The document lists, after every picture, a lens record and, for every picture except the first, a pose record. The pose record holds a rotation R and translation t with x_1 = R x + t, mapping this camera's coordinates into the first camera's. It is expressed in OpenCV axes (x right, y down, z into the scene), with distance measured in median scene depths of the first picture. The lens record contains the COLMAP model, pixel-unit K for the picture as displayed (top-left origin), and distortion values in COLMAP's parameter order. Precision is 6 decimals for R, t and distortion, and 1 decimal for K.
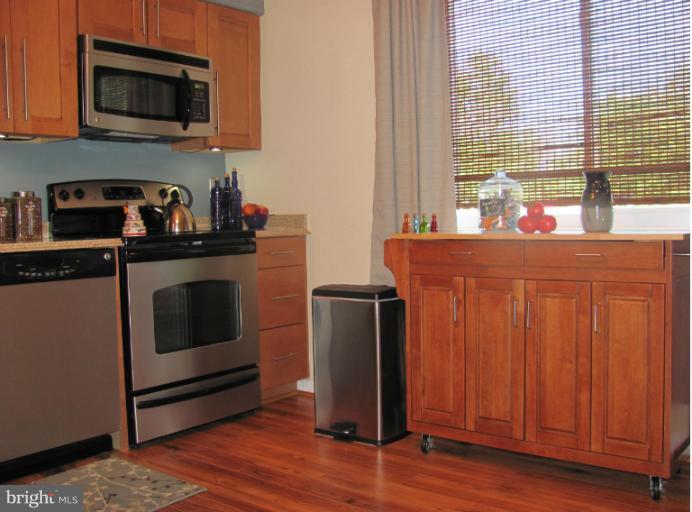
lens RADIAL K [[716.1, 0, 346.0], [0, 716.1, 256.0], [0, 0, 1]] dist [-0.205765, 0.194383]
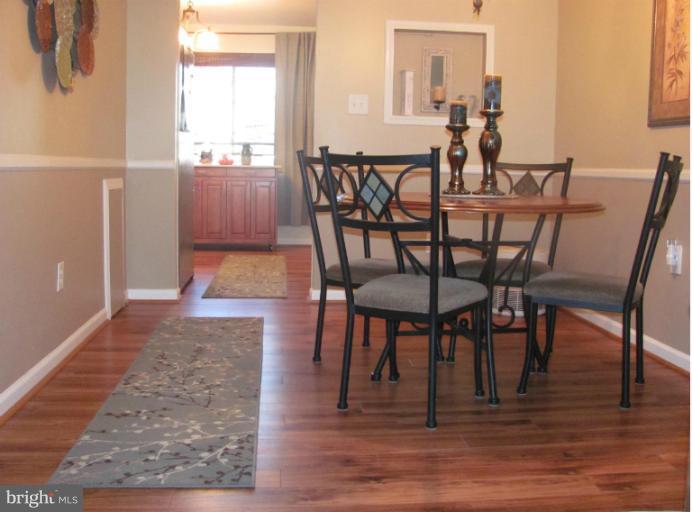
lens RADIAL K [[716.1, 0, 346.0], [0, 716.1, 256.0], [0, 0, 1]] dist [-0.205765, 0.194383]
pose [[0.712959, -0.052564, 0.699233, -1.025206], [0.004376, 0.997501, 0.070524, 0.098238], [-0.701192, -0.047220, 0.711407, -1.008170]]
